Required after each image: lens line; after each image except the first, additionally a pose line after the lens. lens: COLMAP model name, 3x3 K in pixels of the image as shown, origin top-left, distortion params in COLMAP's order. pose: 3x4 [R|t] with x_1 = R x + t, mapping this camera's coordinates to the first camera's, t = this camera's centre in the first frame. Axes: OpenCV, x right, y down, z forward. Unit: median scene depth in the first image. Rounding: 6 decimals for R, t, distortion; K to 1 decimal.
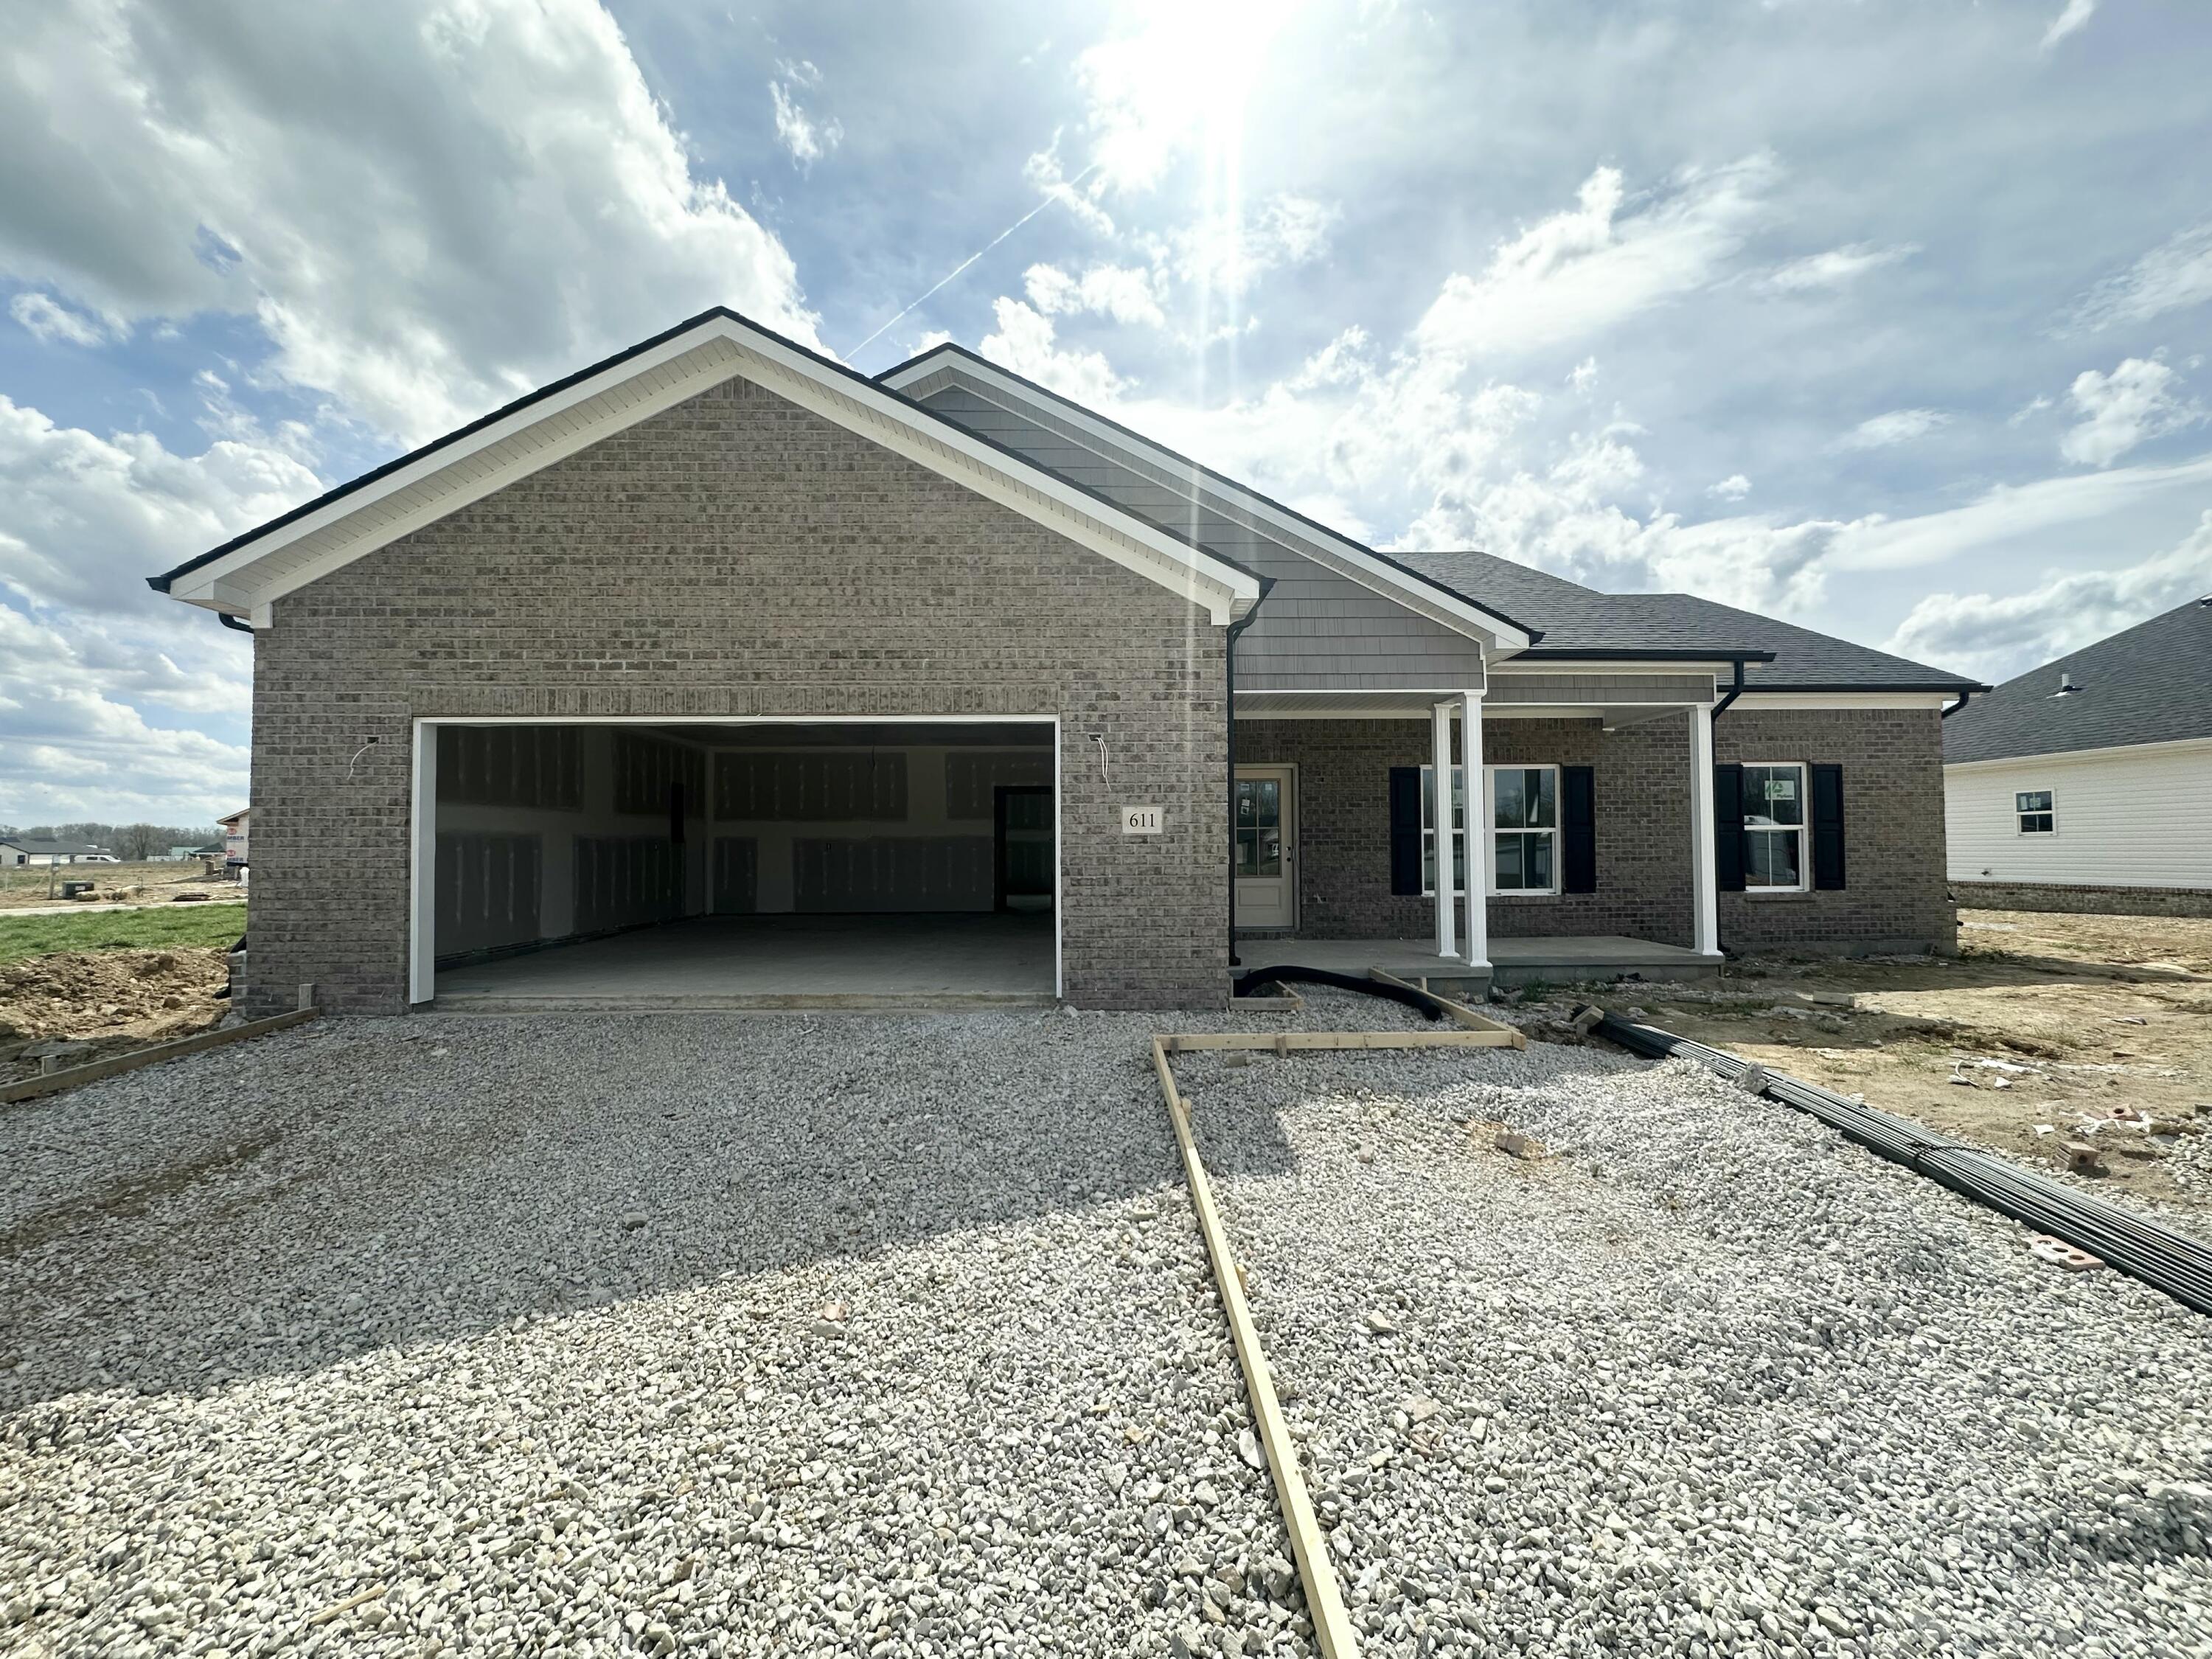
lens RADIAL K [[876.7, 0, 1112.0], [0, 876.7, 820.9], [0, 0, 1]] dist [-0.003039, 0.000420]
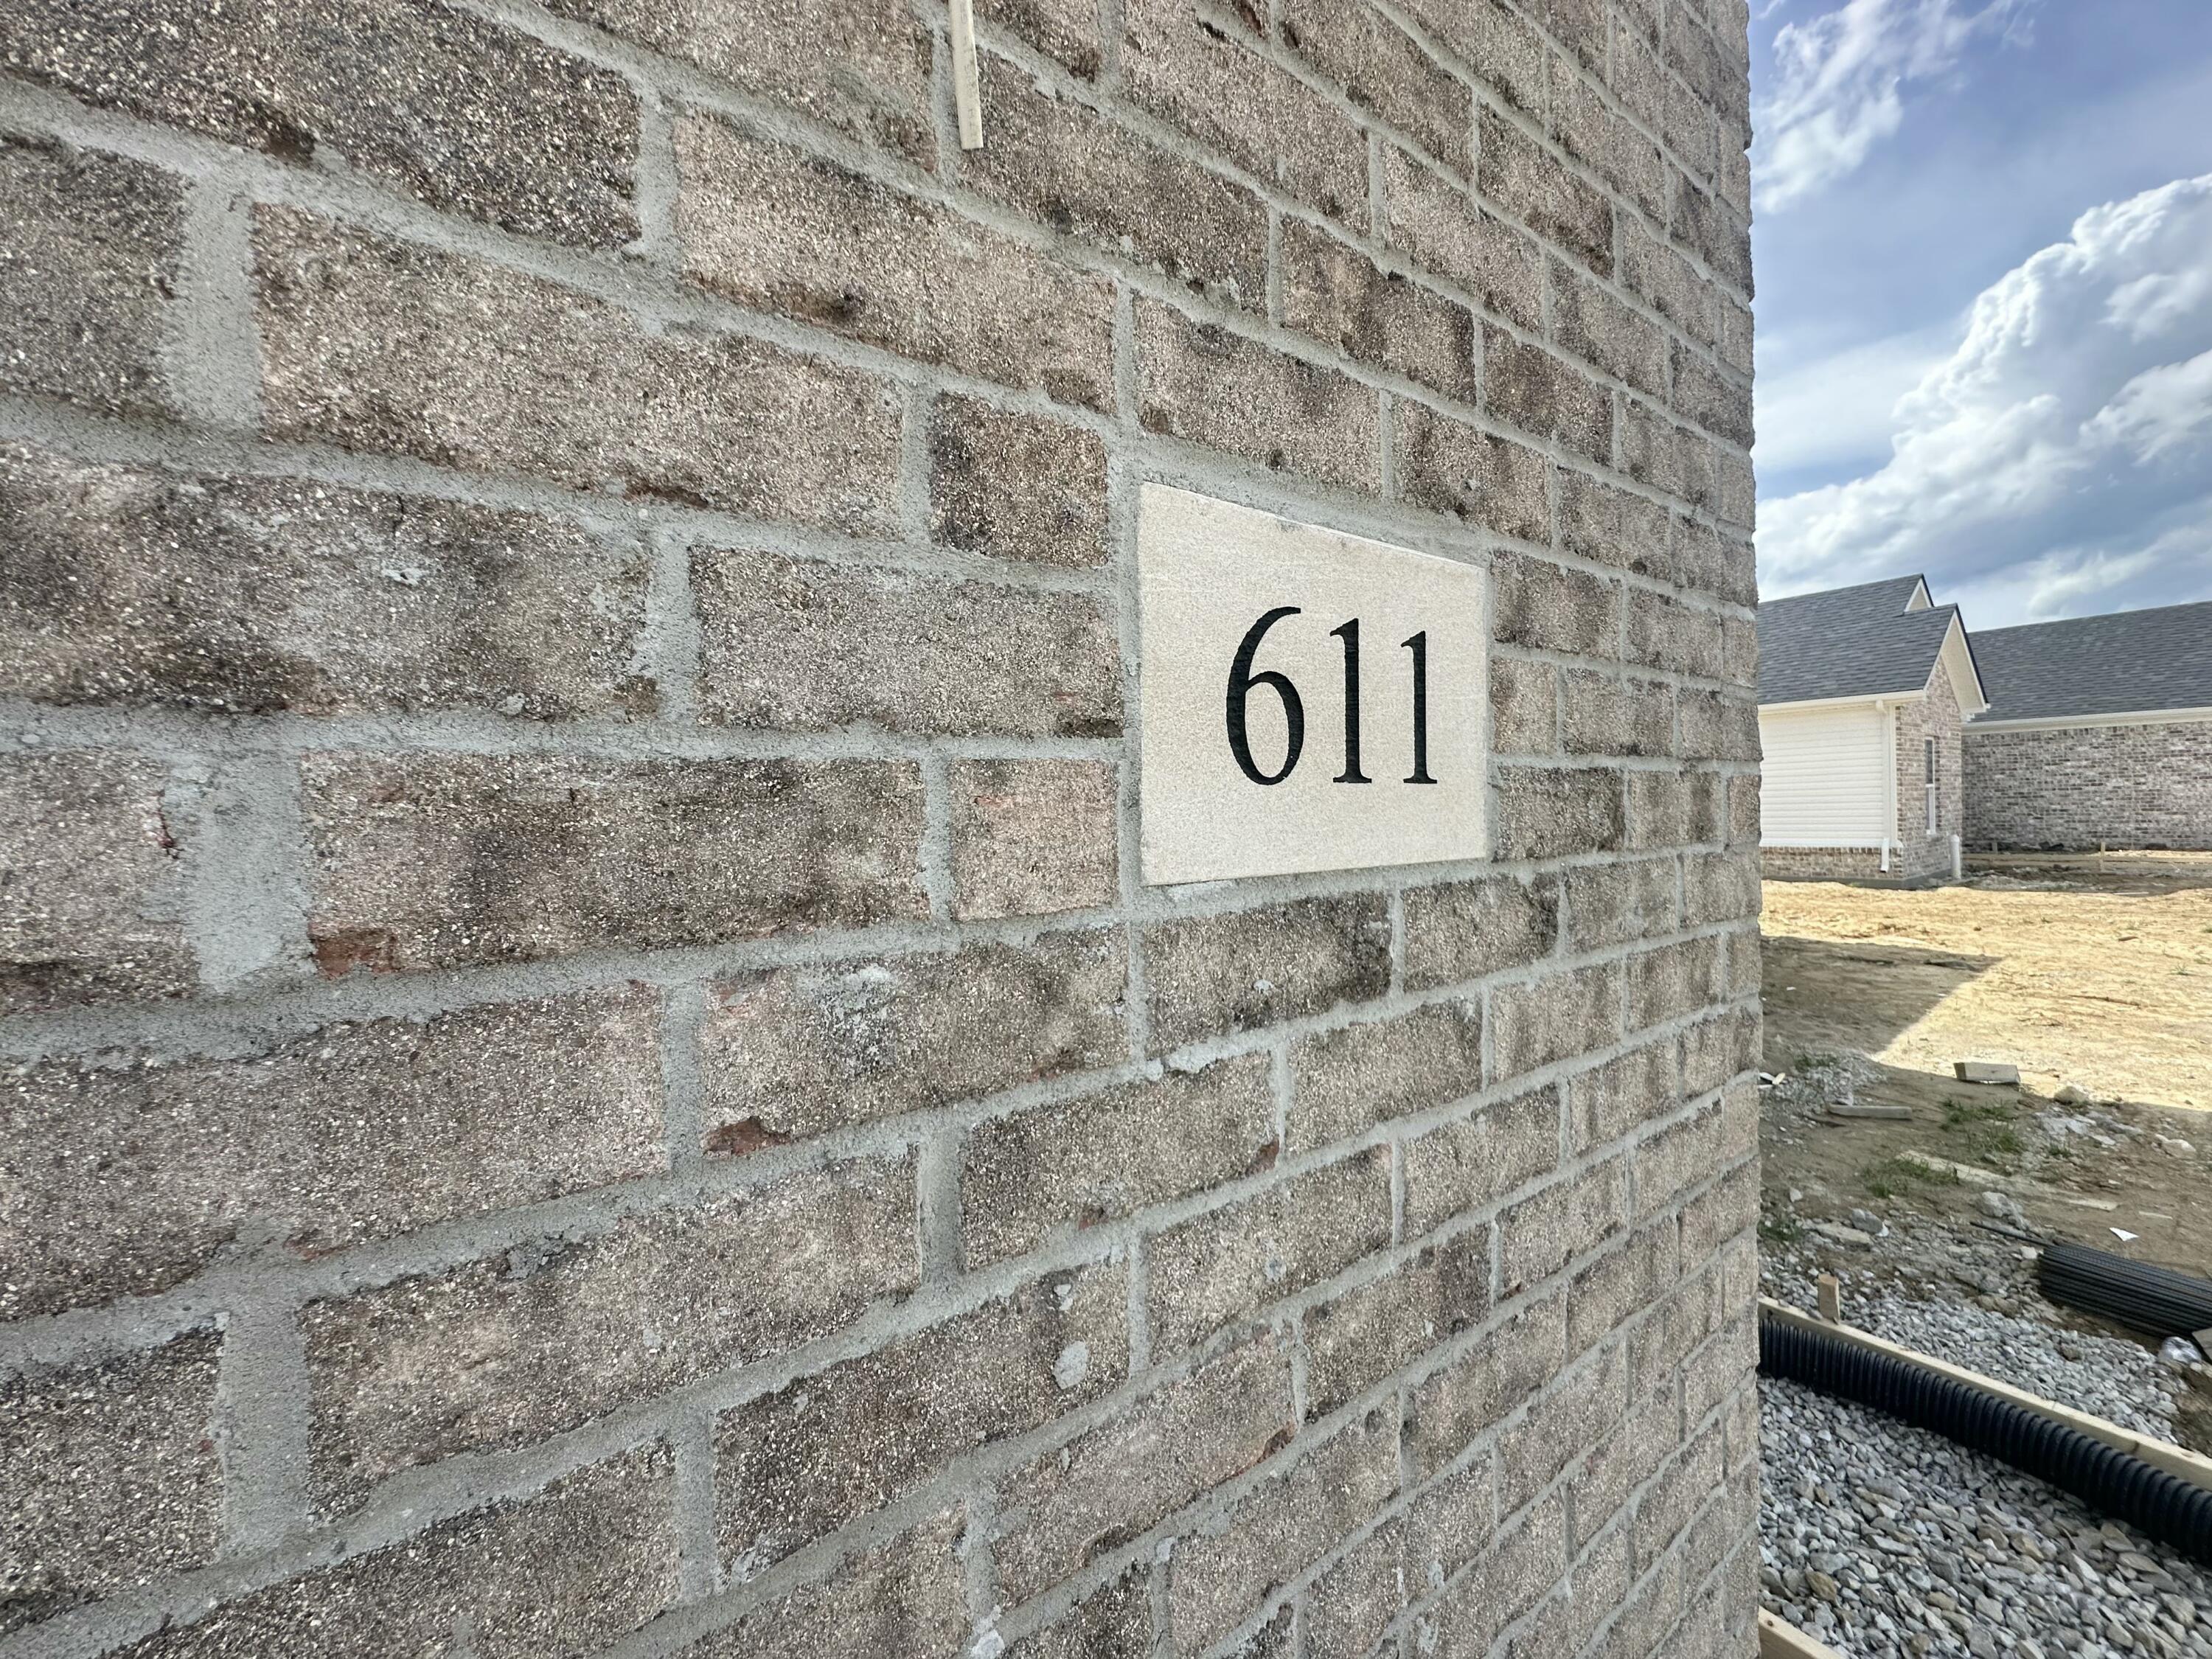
lens RADIAL K [[876.7, 0, 1112.0], [0, 876.7, 820.9], [0, 0, 1]] dist [-0.003039, 0.000420]
pose [[0.828597, -0.028165, 0.559137, -0.025212], [0.008442, 0.999249, 0.037825, 0.006665], [-0.559782, -0.026622, 0.828212, 0.943858]]
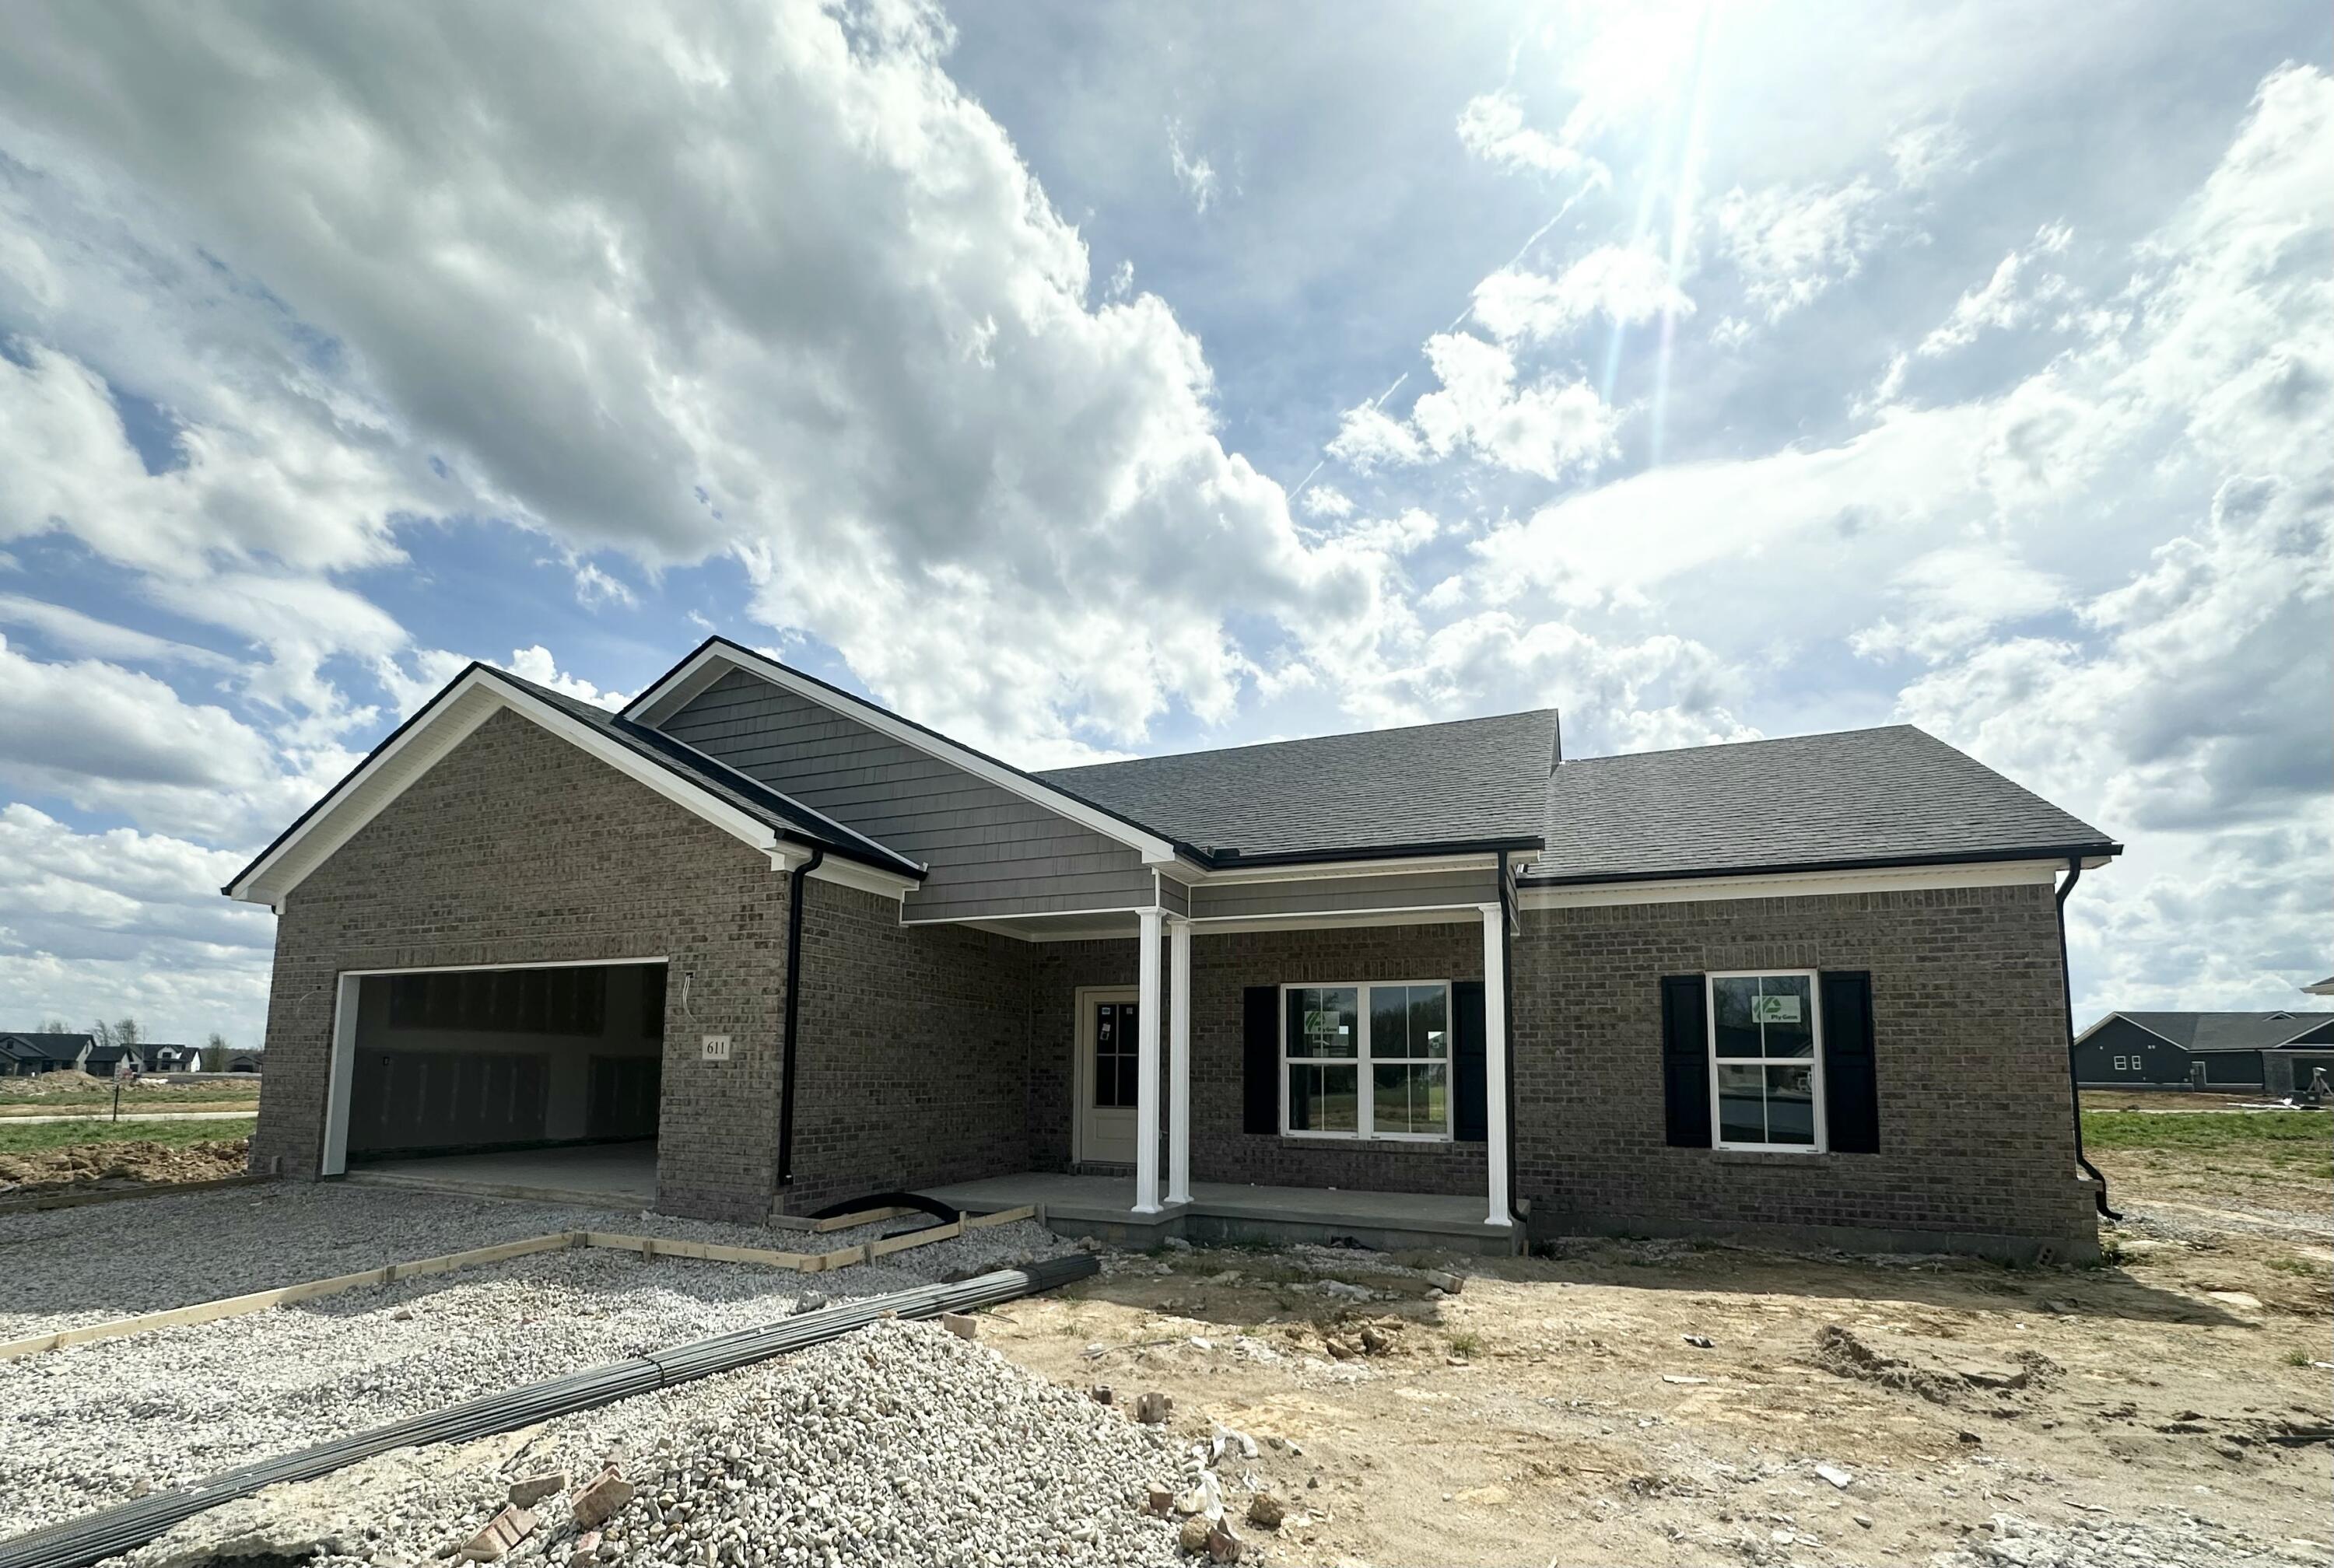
lens RADIAL K [[1040.6, 0, 1156.8], [0, 1040.6, 962.3], [0, 0, 1]] dist [-0.002655, -0.000289]
pose [[0.908379, -0.026953, -0.417278, 1.099531], [-0.004074, 0.997303, -0.073286, -0.014600], [0.418128, 0.068271, 0.905819, 0.024236]]
